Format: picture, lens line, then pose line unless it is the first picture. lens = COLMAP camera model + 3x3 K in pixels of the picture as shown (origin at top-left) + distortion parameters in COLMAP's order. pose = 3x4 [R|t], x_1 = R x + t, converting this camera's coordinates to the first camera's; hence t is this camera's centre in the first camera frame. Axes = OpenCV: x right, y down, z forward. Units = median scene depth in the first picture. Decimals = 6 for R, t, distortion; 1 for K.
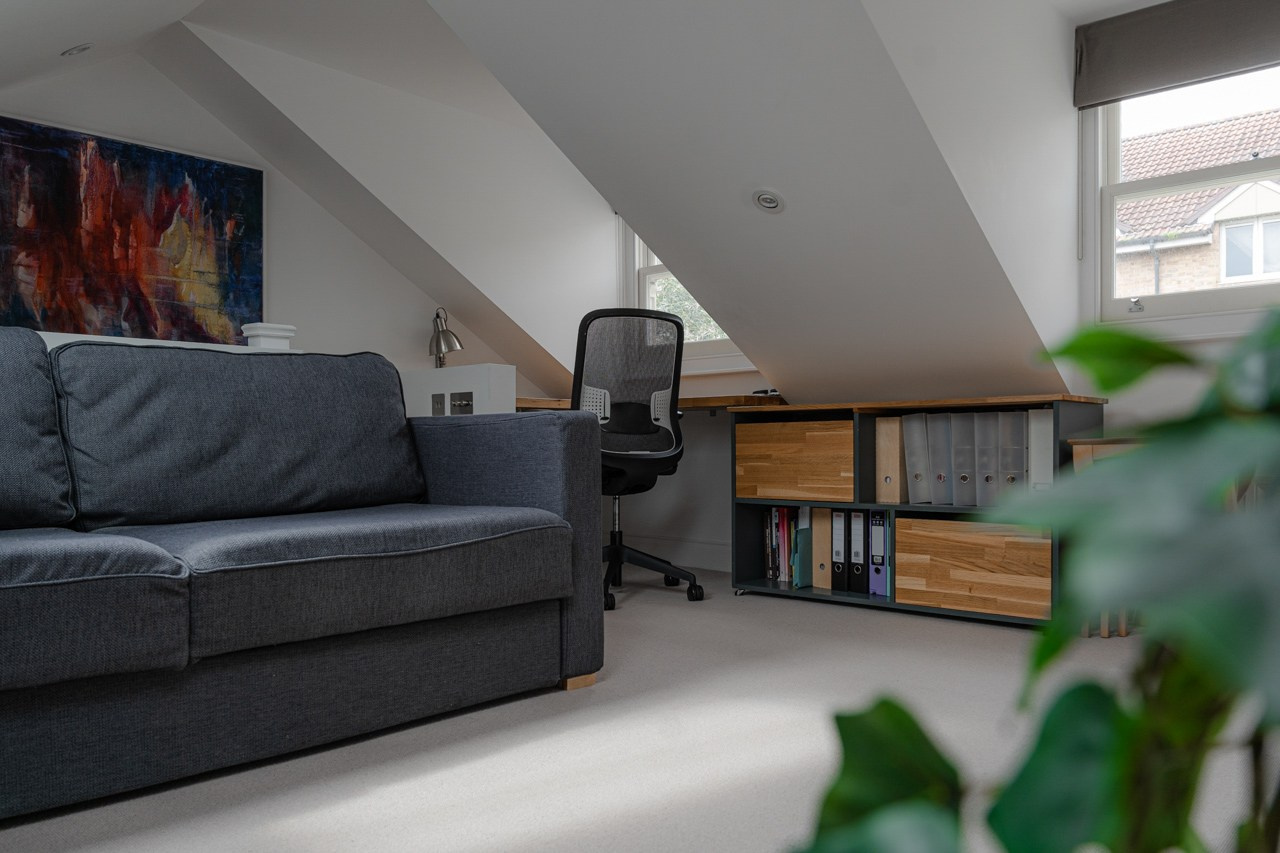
lens RADIAL K [[883.9, 0, 641.3], [0, 883.9, 429.4], [0, 0, 1]] dist [0.002588, -0.006561]
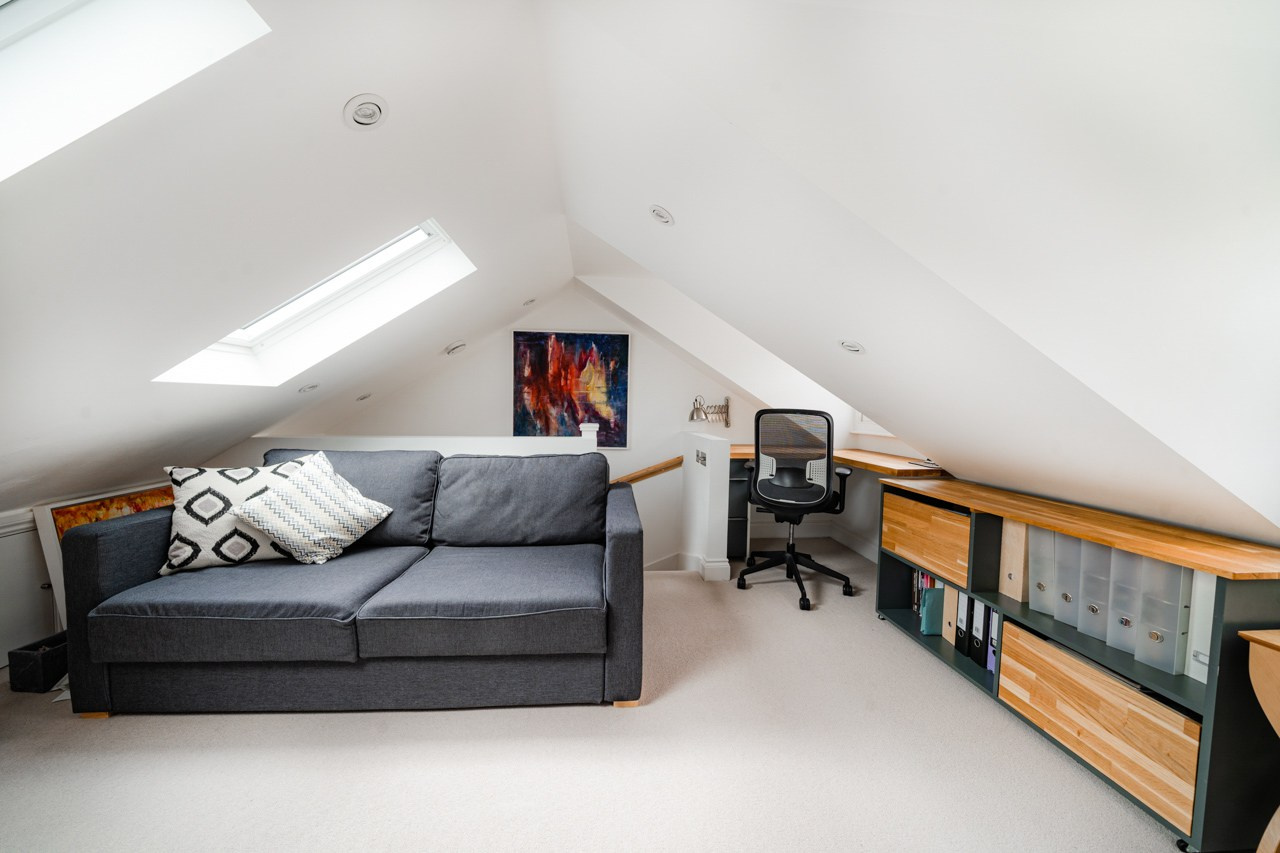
lens RADIAL K [[417.5, 0, 634.8], [0, 417.5, 423.5], [0, 0, 1]] dist [-0.000570, -0.000068]
pose [[0.758284, 0.040505, -0.650664, 0.250641], [-0.016466, 0.998939, 0.042997, -0.144488], [0.651716, -0.021891, 0.758147, 0.305603]]
